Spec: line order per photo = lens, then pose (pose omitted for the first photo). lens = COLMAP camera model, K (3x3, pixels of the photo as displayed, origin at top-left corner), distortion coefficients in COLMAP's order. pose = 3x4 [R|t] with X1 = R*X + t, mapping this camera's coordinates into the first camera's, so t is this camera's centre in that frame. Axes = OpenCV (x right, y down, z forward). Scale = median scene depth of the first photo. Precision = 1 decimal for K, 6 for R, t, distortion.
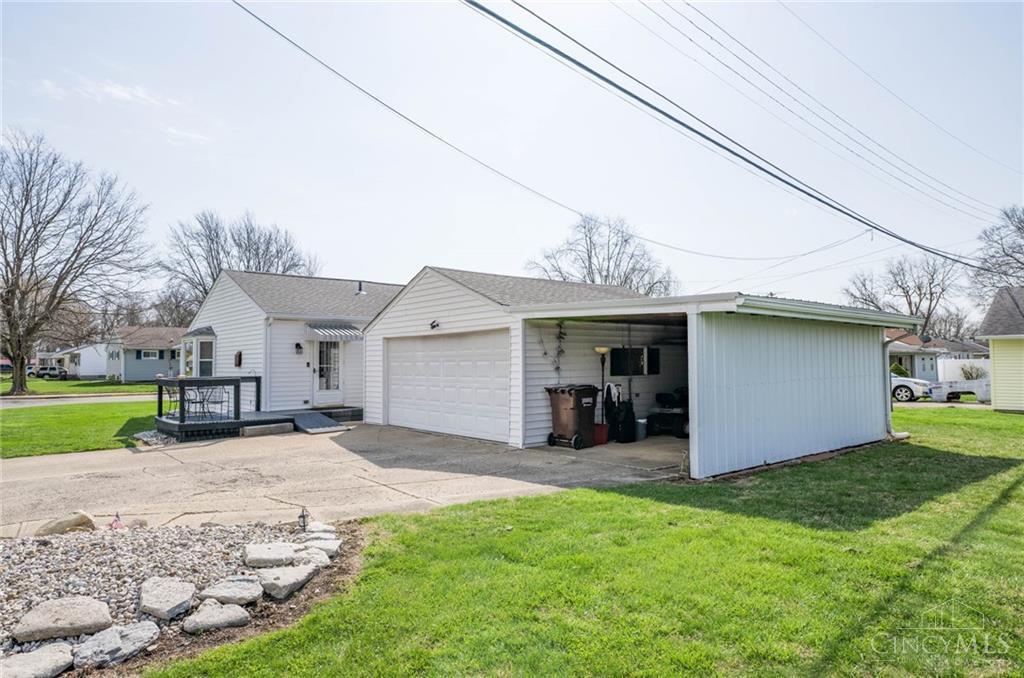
lens RADIAL K [[585.6, 0, 515.6], [0, 585.6, 342.5], [0, 0, 1]] dist [-0.001192, -0.002600]
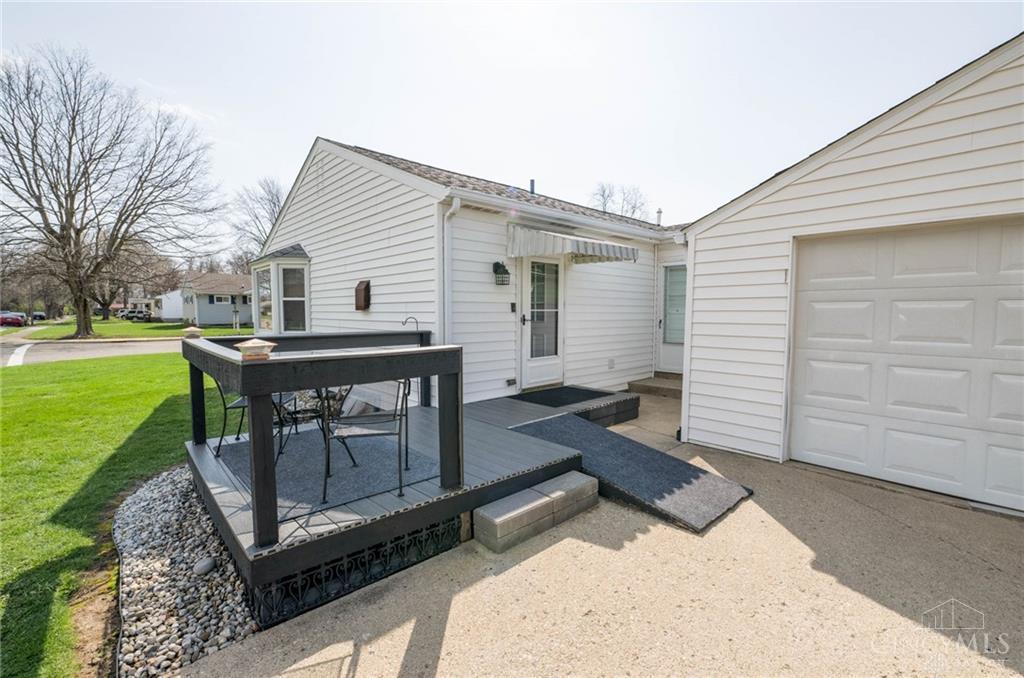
lens RADIAL K [[428.0, 0, 516.7], [0, 428.0, 340.9], [0, 0, 1]] dist [-0.007031, 0.001048]
pose [[0.999380, 0.009737, 0.033846, -0.157225], [-0.013150, 0.994685, 0.102122, 0.012373], [-0.032672, -0.102503, 0.994196, 0.275408]]
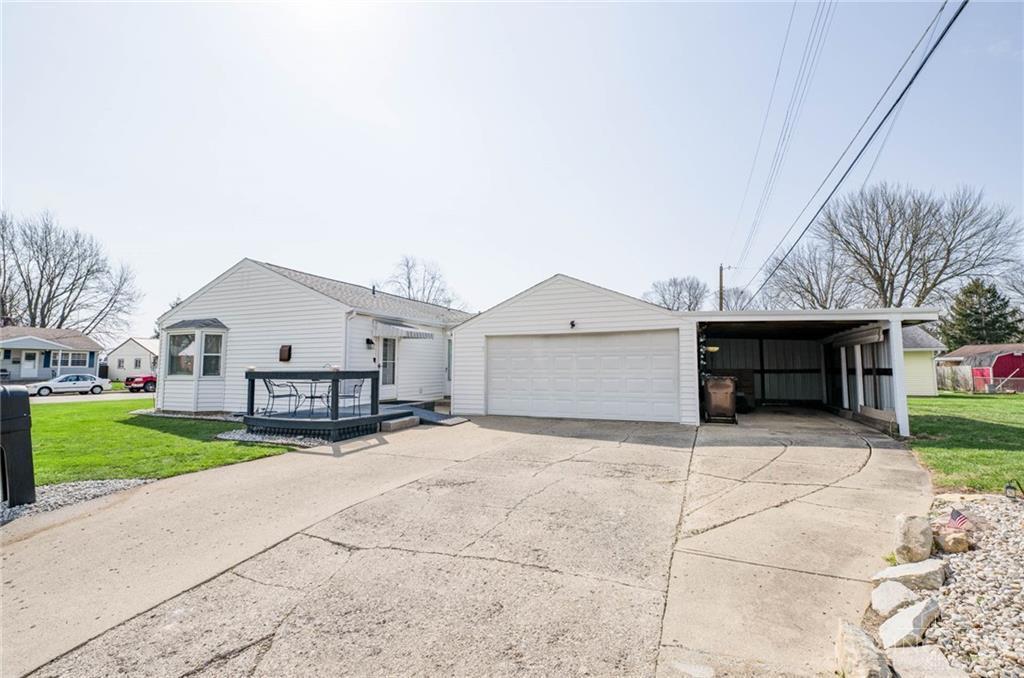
lens RADIAL K [[428.0, 0, 503.4], [0, 428.0, 336.9], [0, 0, 1]] dist [-0.007031, 0.001048]
pose [[0.897115, 0.041524, 0.439842, -0.208419], [-0.021642, 0.998508, -0.050124, 0.012974], [-0.441267, 0.035448, 0.896675, 0.100302]]
